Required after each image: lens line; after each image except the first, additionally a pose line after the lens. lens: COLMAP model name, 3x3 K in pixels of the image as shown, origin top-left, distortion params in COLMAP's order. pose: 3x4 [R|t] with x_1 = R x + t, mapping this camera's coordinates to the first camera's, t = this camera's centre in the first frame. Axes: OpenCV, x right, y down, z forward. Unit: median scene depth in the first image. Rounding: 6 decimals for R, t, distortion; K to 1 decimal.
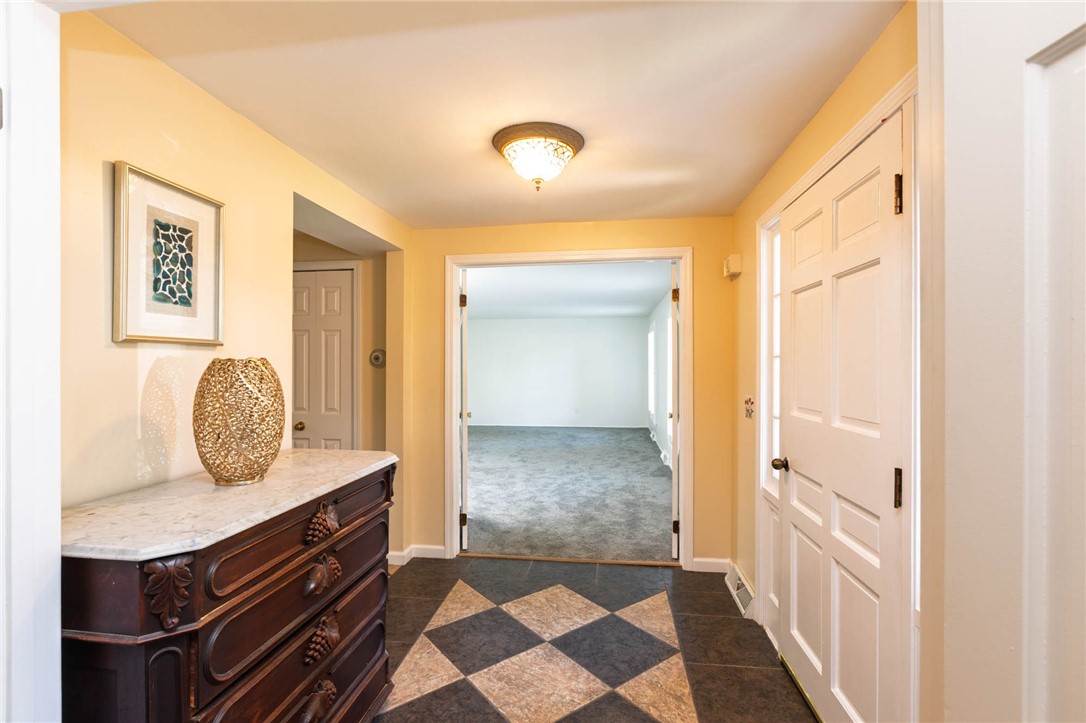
lens RADIAL K [[510.0, 0, 543.3], [0, 510.0, 364.0], [0, 0, 1]] dist [-0.002661, 0.000122]
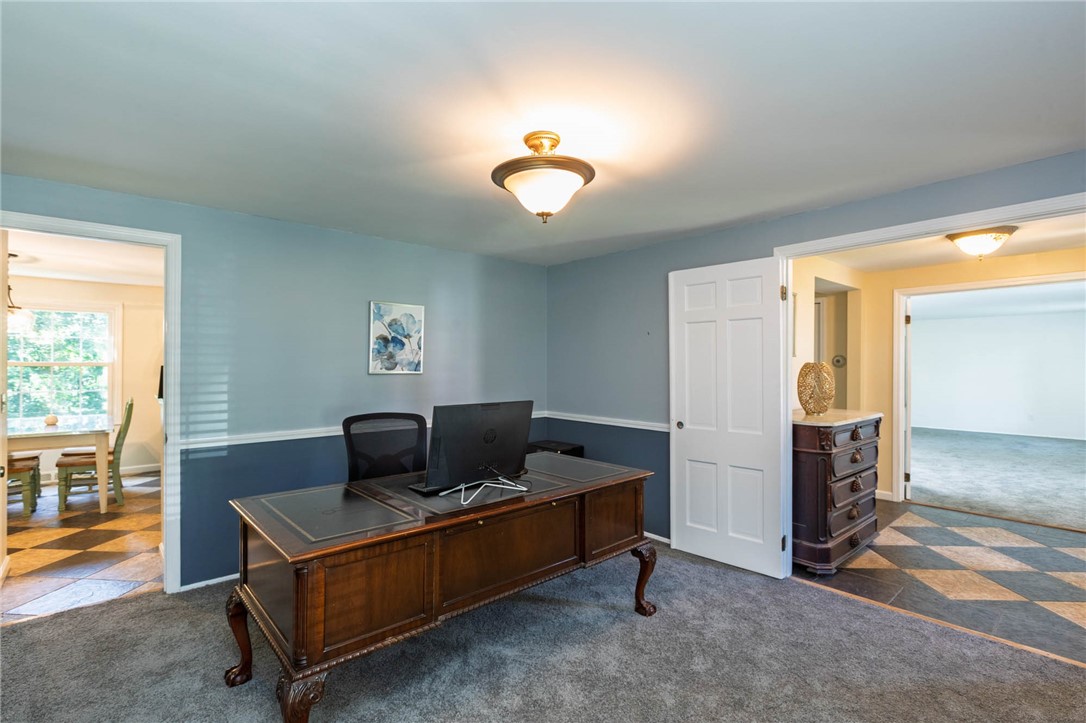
lens RADIAL K [[510.0, 0, 543.3], [0, 510.0, 364.0], [0, 0, 1]] dist [-0.002661, 0.000122]
pose [[0.757993, 0.003182, -0.652255, -0.004503], [-0.004080, 0.999992, 0.000137, 0.000655], [0.652250, 0.002558, 0.758000, -0.723952]]
